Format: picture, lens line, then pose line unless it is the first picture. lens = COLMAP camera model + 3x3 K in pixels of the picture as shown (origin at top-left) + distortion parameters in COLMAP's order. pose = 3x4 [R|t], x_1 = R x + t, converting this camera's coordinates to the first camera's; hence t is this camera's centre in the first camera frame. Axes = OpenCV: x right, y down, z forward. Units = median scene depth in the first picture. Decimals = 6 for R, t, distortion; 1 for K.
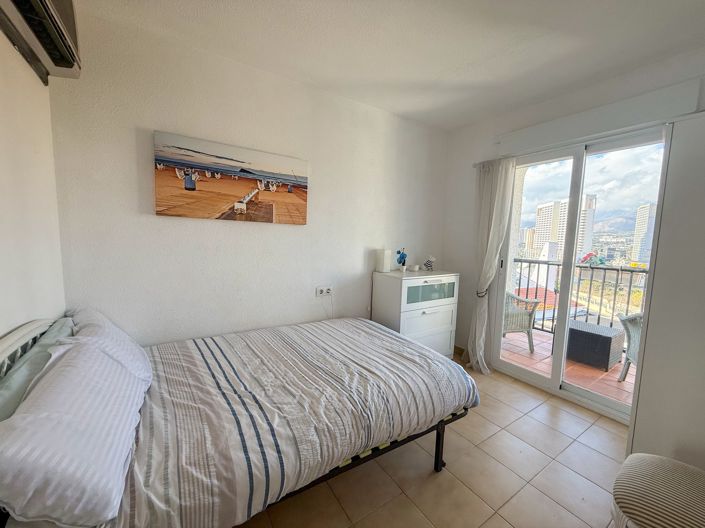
lens RADIAL K [[278.7, 0, 352.2], [0, 278.7, 263.4], [0, 0, 1]] dist [0.000213, 0.000064]
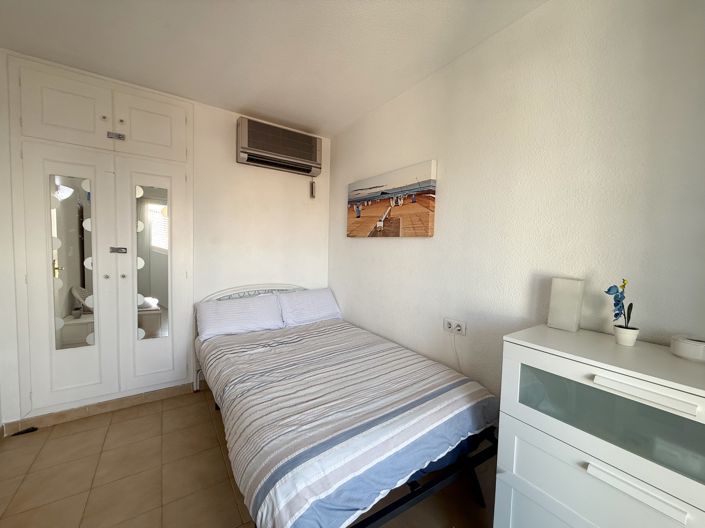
lens RADIAL K [[278.7, 0, 353.4], [0, 278.7, 266.6], [0, 0, 1]] dist [0.000213, 0.000064]
pose [[0.033604, 0.037144, -0.998745, 0.736597], [-0.125537, 0.991551, 0.032653, -0.053574], [0.991520, 0.124282, 0.037983, 0.844356]]
